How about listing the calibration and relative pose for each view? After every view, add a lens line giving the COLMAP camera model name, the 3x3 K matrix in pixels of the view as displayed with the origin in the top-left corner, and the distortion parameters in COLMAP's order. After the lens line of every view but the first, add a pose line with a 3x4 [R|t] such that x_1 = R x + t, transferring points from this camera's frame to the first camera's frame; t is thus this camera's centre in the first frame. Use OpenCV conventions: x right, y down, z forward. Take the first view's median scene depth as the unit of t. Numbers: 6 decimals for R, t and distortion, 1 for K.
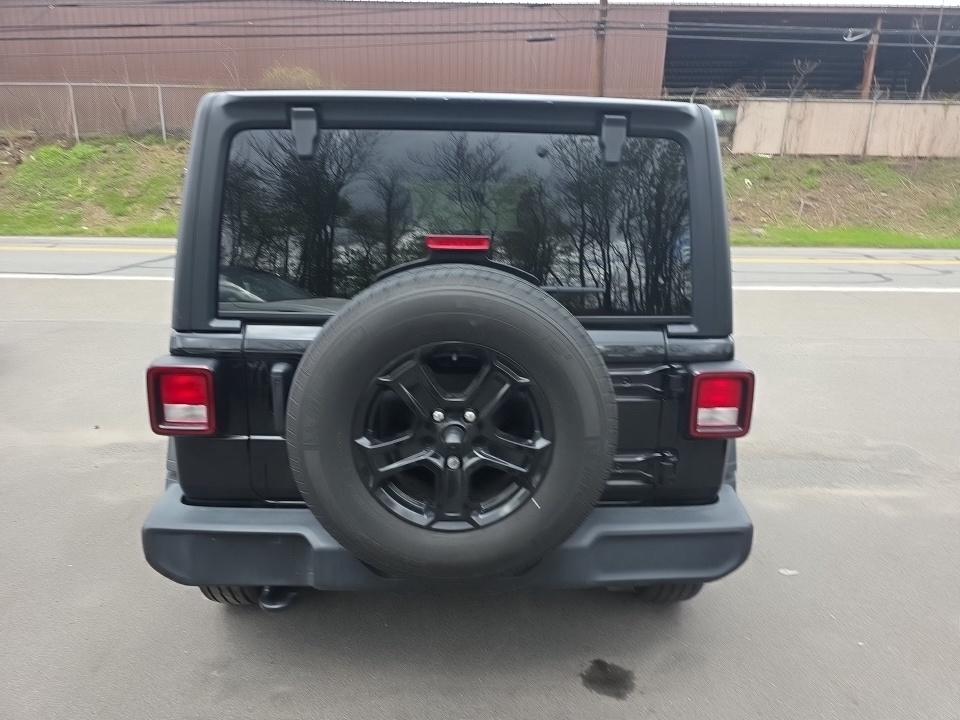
lens RADIAL K [[652.3, 0, 509.8], [0, 652.3, 355.2], [0, 0, 1]] dist [0.029405, -0.001170]
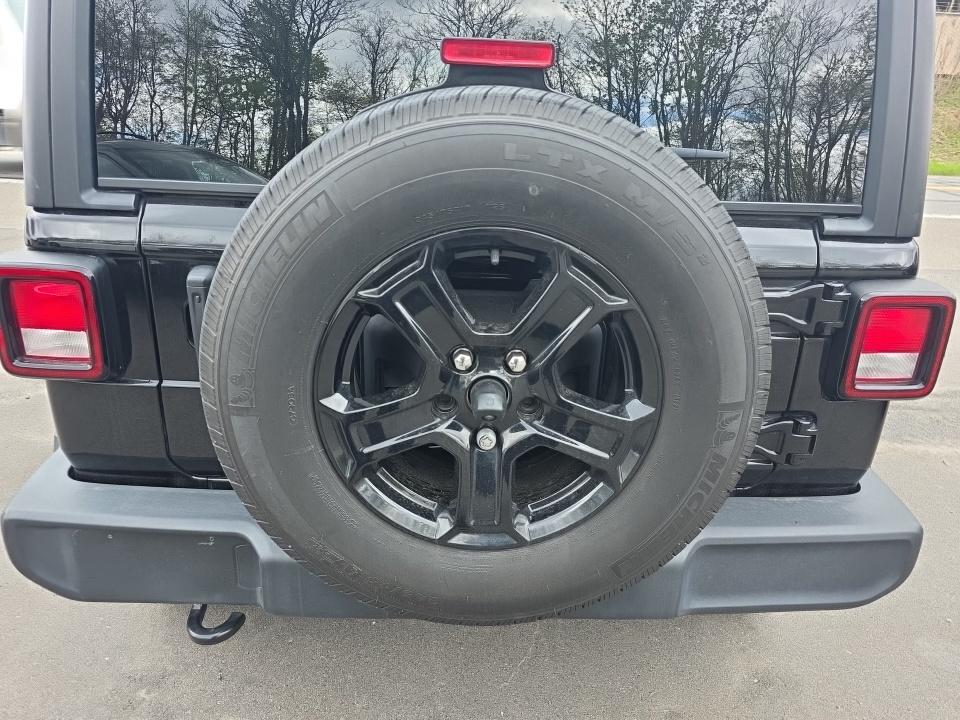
lens RADIAL K [[665.7, 0, 480.0], [0, 665.7, 360.0], [0, 0, 1]] dist [0.070069, -0.026877]
pose [[0.999155, 0.023099, -0.033996, -0.070543], [-0.018976, 0.992953, 0.116976, 0.021396], [0.036458, -0.116232, 0.992553, 0.393277]]
